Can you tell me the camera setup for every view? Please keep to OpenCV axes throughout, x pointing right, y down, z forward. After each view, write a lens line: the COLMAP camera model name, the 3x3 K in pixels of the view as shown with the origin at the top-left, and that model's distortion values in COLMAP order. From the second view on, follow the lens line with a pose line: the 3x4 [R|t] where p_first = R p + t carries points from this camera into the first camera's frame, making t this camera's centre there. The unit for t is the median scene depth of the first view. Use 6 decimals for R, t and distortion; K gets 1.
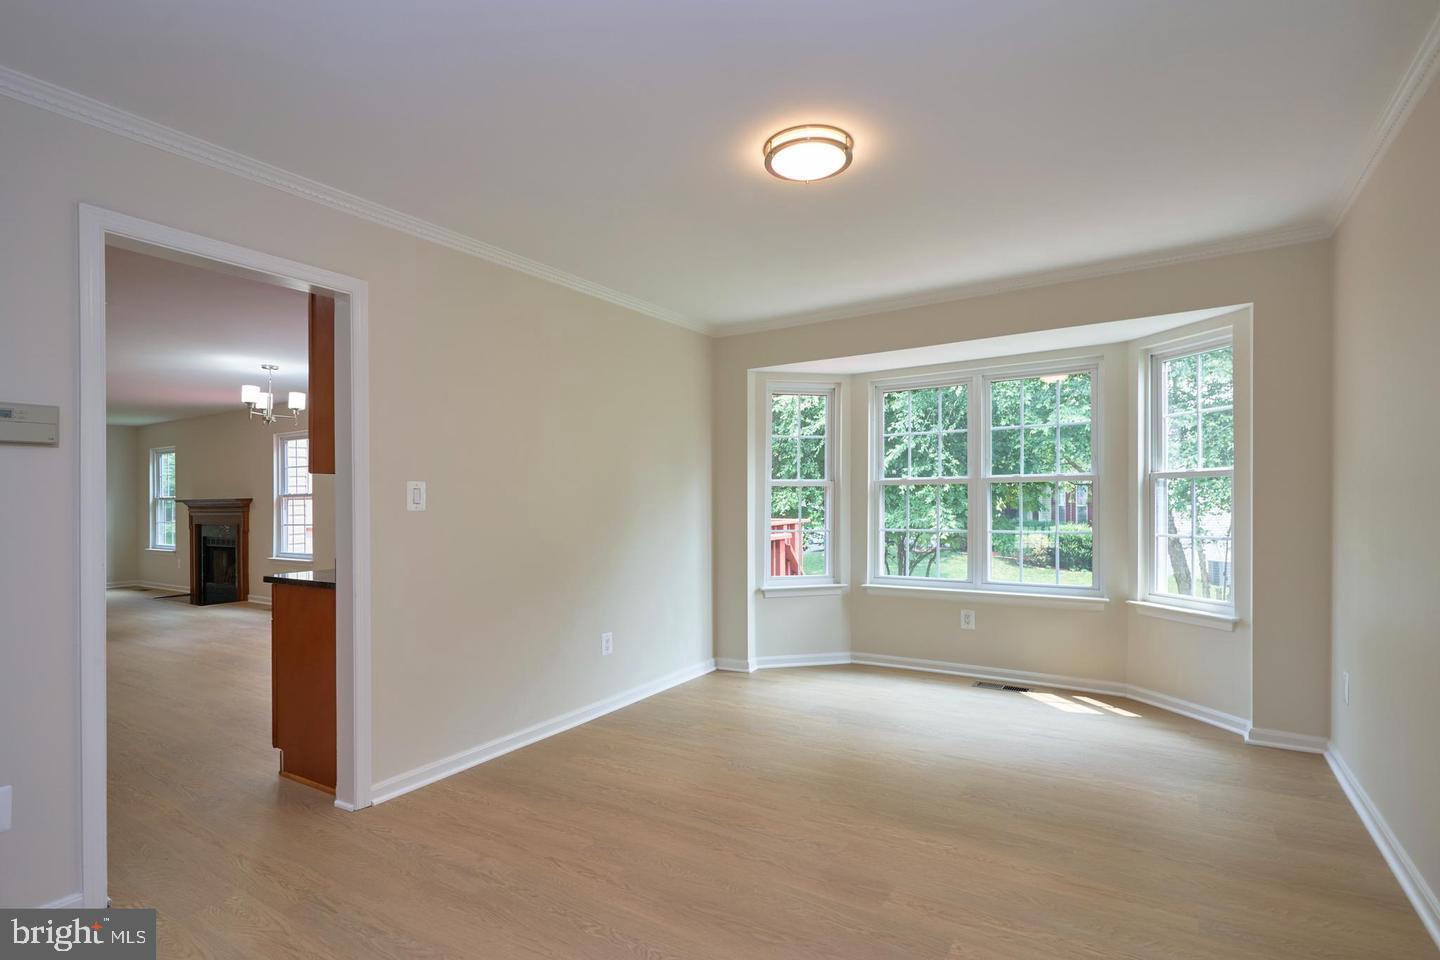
lens RADIAL K [[714.2, 0, 706.8], [0, 714.2, 491.6], [0, 0, 1]] dist [-0.020673, -0.001583]
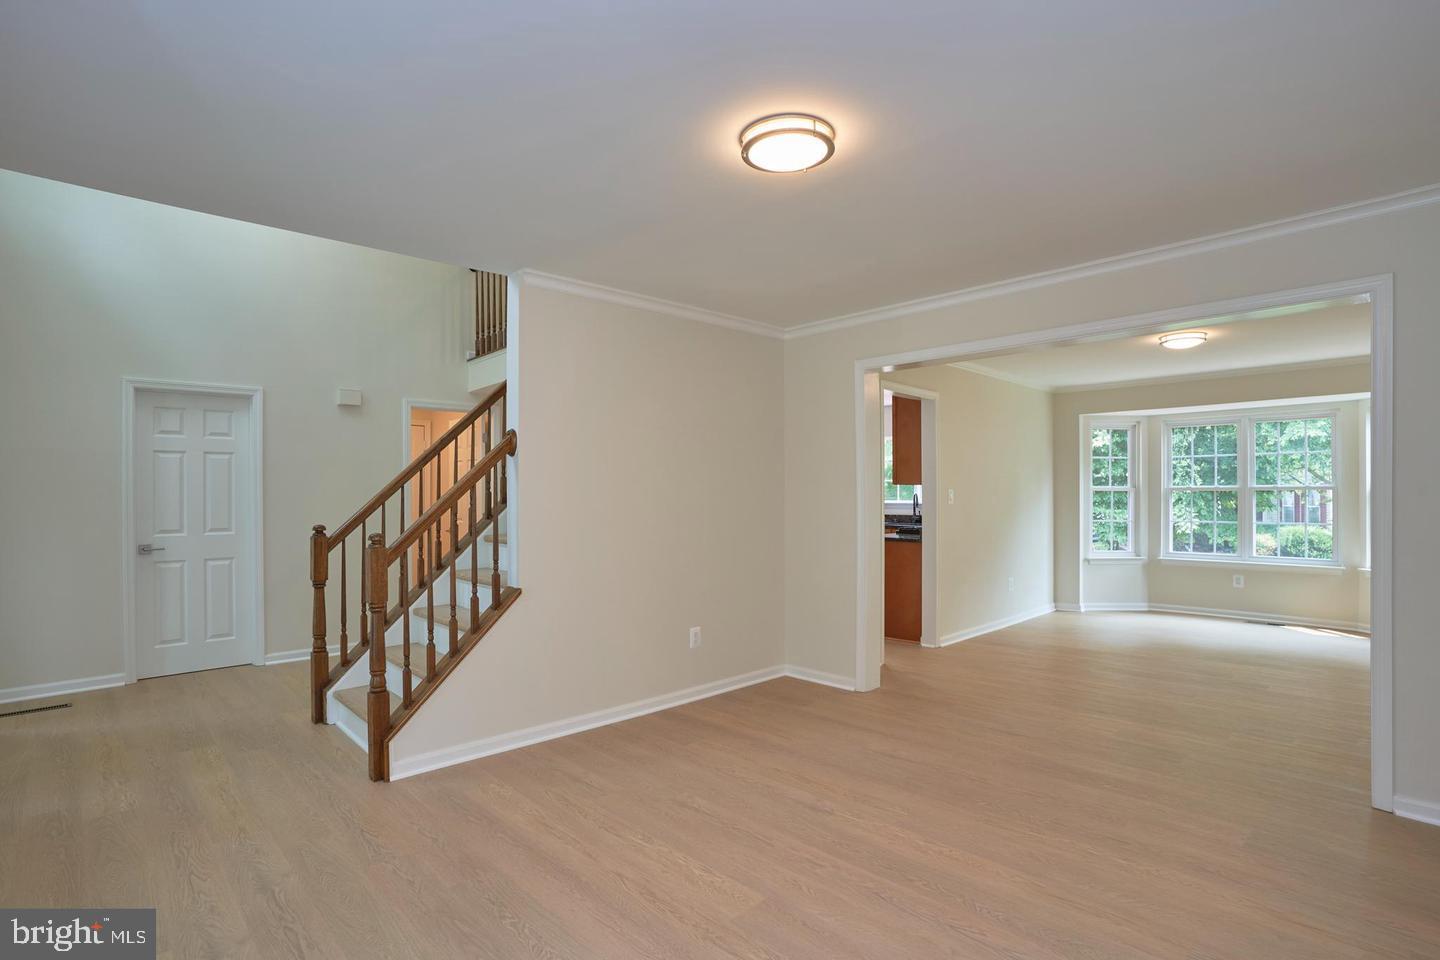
lens RADIAL K [[714.2, 0, 731.4], [0, 714.2, 477.1], [0, 0, 1]] dist [-0.020673, -0.001583]
pose [[0.979788, 0.005507, -0.199963, -0.368407], [-0.008364, 0.999875, -0.013446, -0.010051], [0.199864, 0.014846, 0.979711, -0.646495]]
